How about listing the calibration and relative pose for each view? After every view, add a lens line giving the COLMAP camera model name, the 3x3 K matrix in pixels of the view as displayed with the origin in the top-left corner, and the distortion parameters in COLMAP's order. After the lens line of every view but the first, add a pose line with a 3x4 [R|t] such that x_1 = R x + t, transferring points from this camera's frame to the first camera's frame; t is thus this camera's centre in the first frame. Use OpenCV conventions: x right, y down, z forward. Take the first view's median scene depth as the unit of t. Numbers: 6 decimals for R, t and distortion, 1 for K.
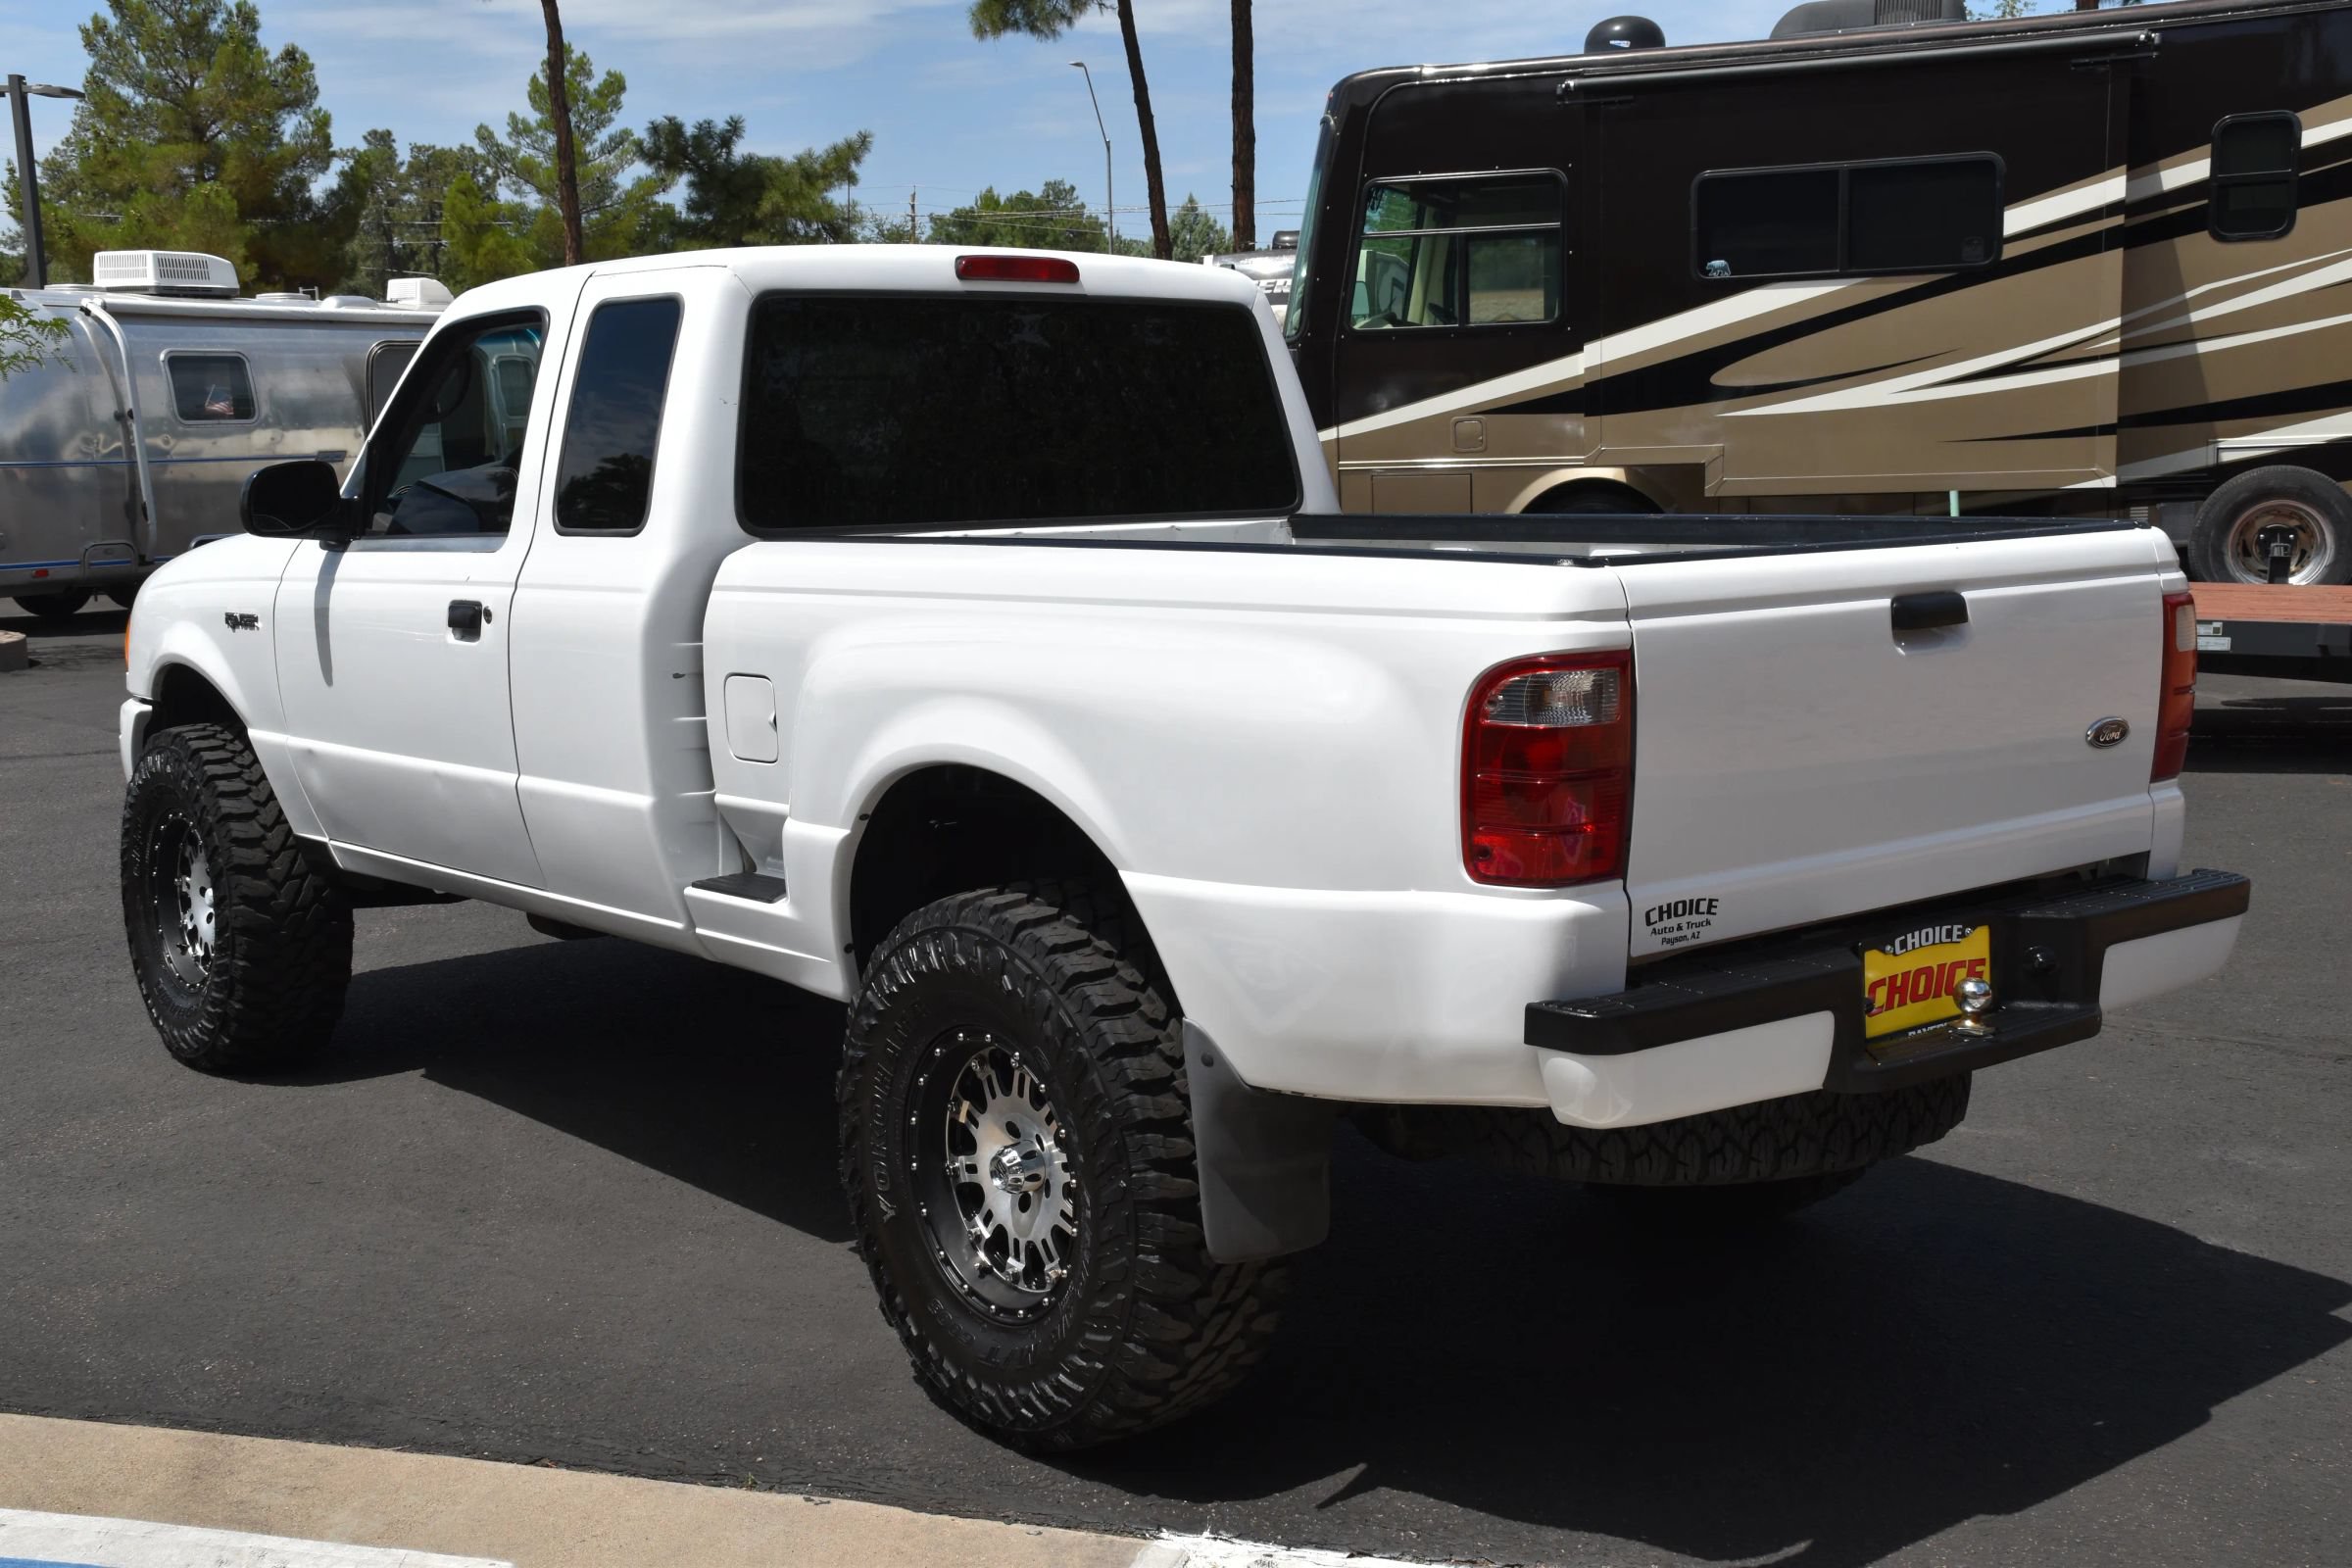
lens RADIAL K [[2546.7, 0, 1176.0], [0, 2546.7, 784.0], [0, 0, 1]] dist [0.025171, 0.275106]
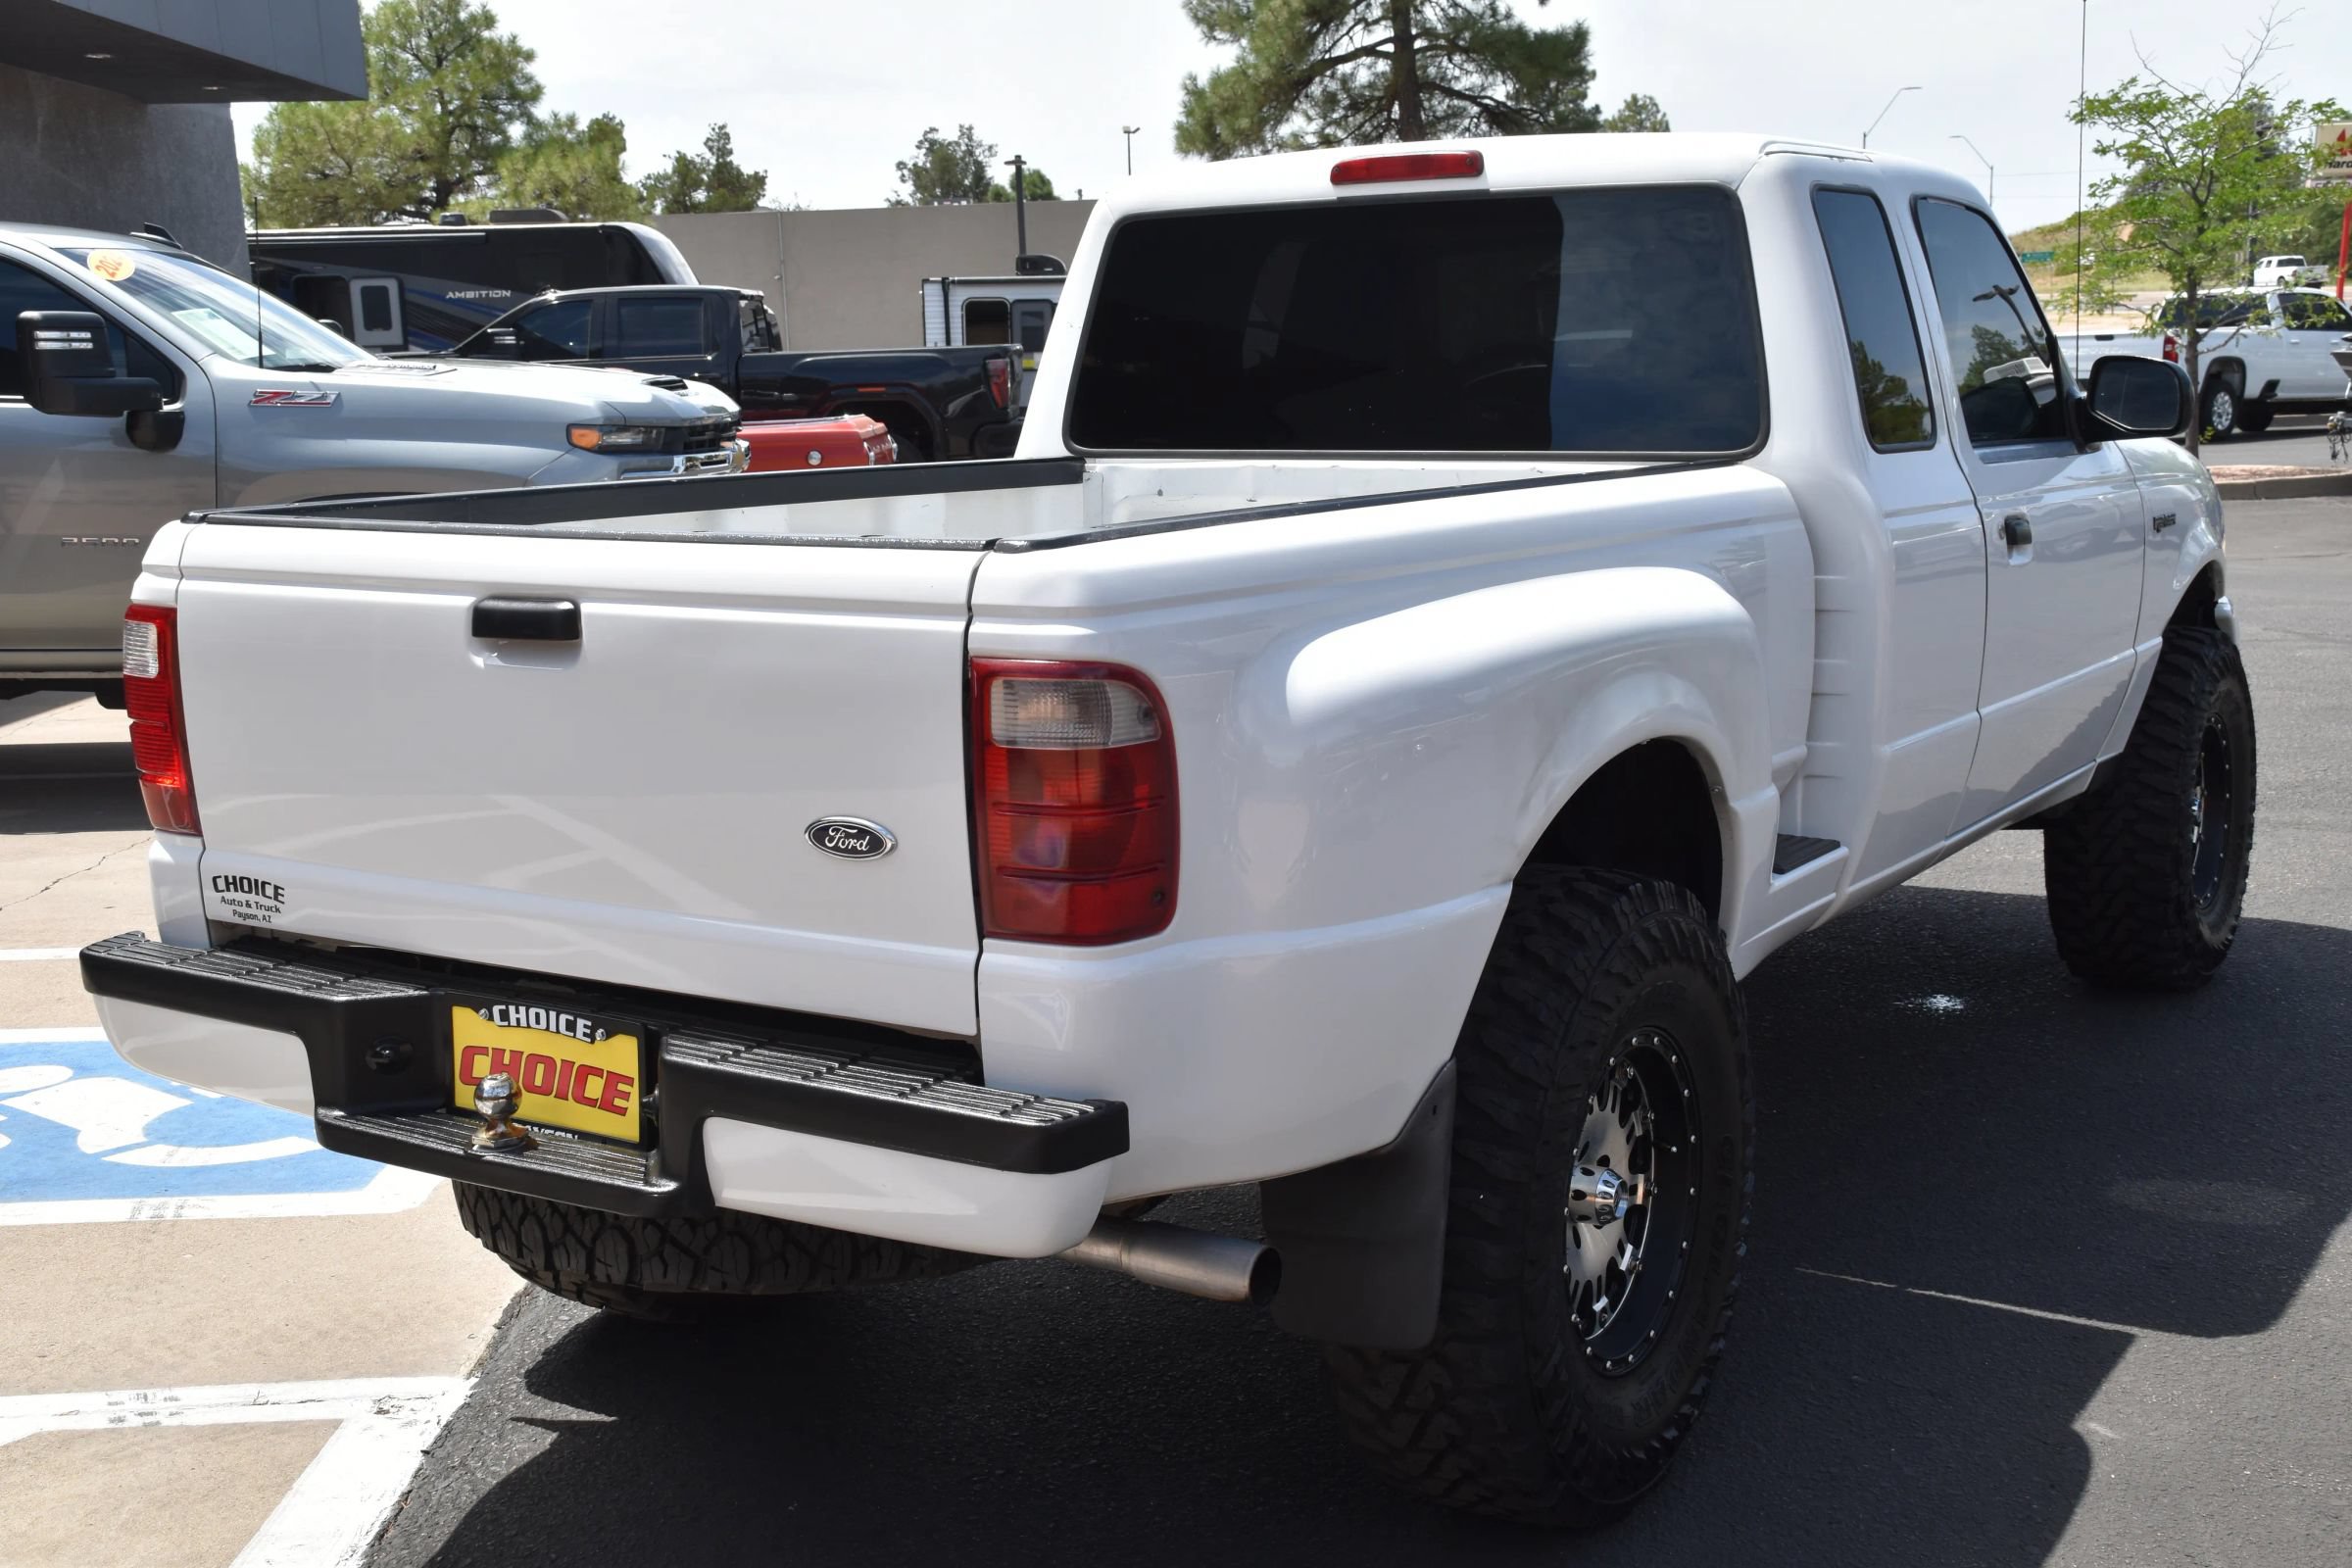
lens RADIAL K [[2655.7, 0, 1176.0], [0, 2655.7, 784.0], [0, 0, 1]] dist [0.018456, 0.376110]
pose [[0.304812, 0.164924, -0.938024, 1.118142], [-0.116339, 0.983965, 0.135197, -0.149437], [0.945280, 0.067920, 0.319111, 0.898223]]
